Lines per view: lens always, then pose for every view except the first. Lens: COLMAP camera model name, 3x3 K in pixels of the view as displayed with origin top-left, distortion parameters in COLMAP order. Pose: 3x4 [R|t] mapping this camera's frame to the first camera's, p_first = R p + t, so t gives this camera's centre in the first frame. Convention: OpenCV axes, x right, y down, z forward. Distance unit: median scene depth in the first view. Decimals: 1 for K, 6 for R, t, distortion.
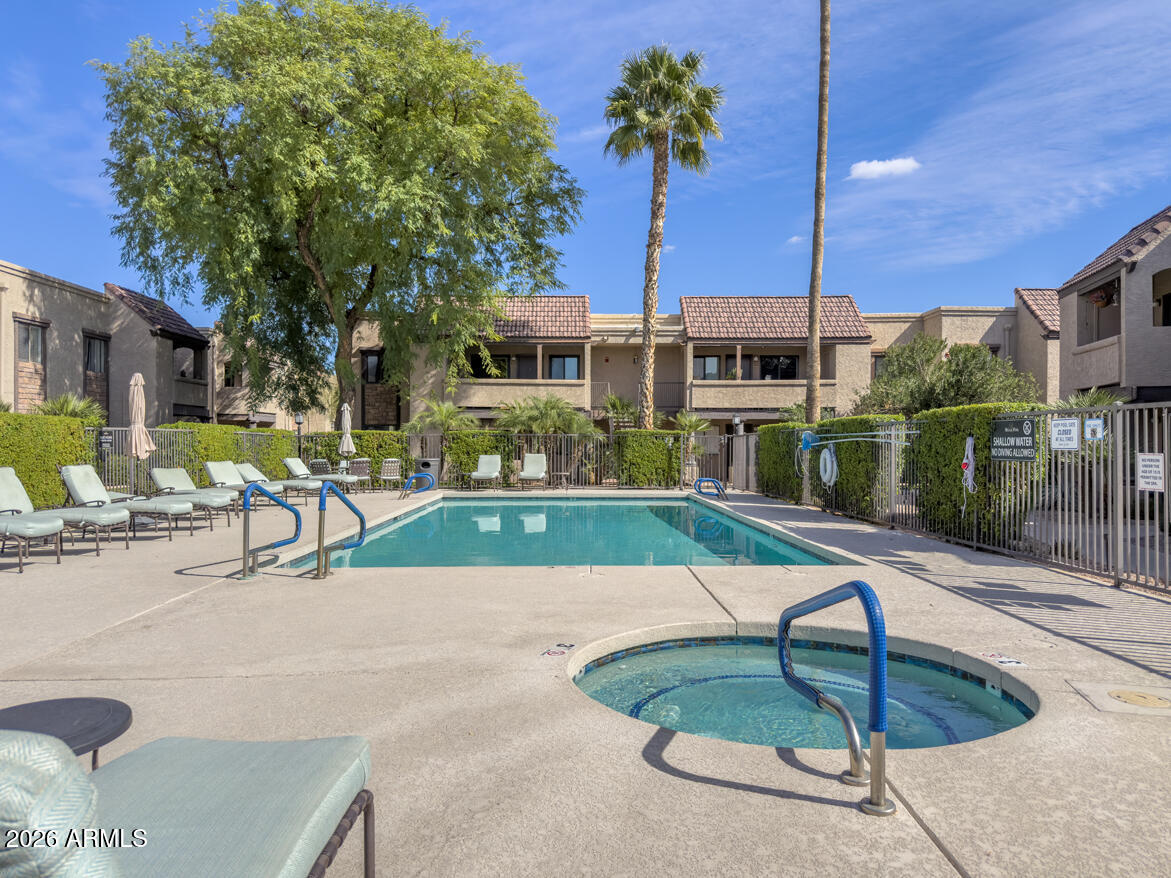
lens RADIAL K [[830.6, 0, 583.0], [0, 830.6, 461.5], [0, 0, 1]] dist [0.137026, -0.172852]
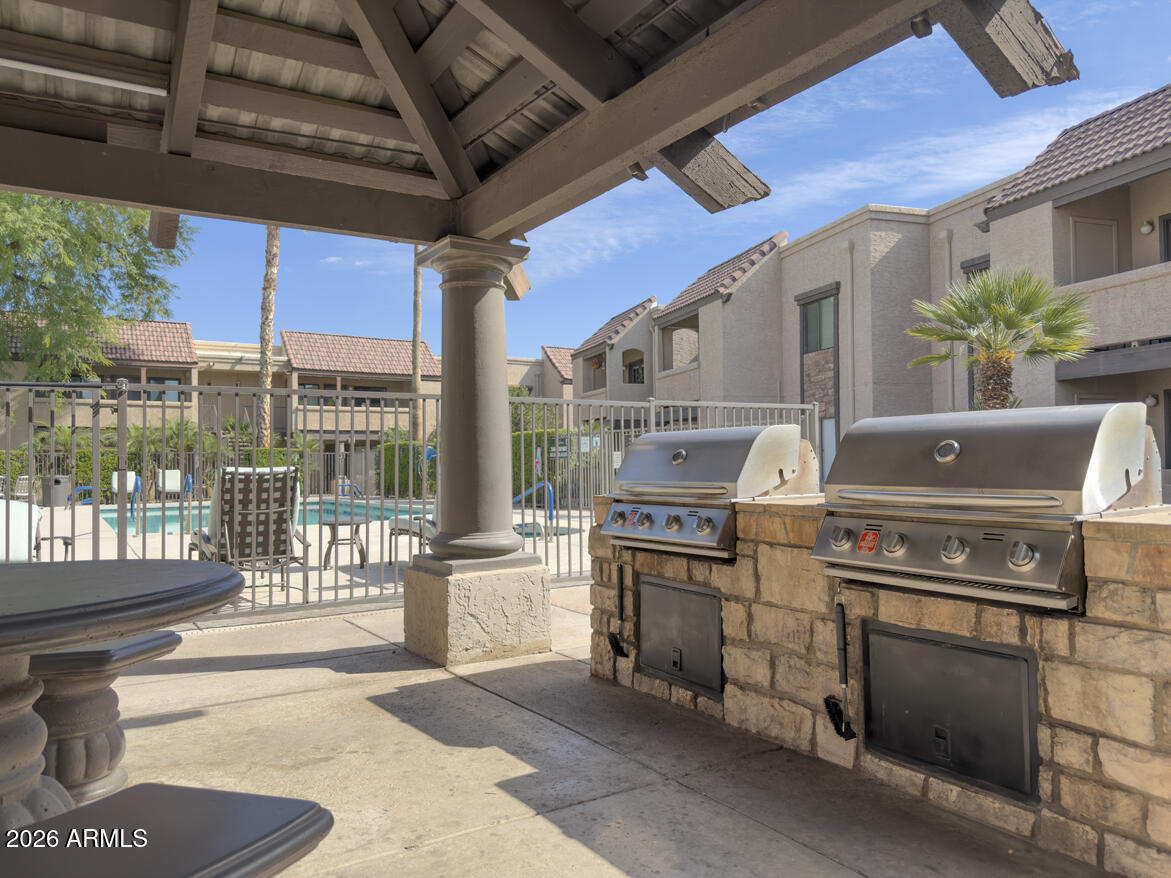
lens RADIAL K [[830.6, 0, 583.0], [0, 830.6, 461.5], [0, 0, 1]] dist [0.137026, -0.172852]
pose [[0.862880, -0.011931, 0.505268, -0.127065], [0.026129, 0.999438, -0.021023, 0.014665], [-0.504733, 0.031342, 0.862706, -0.204579]]
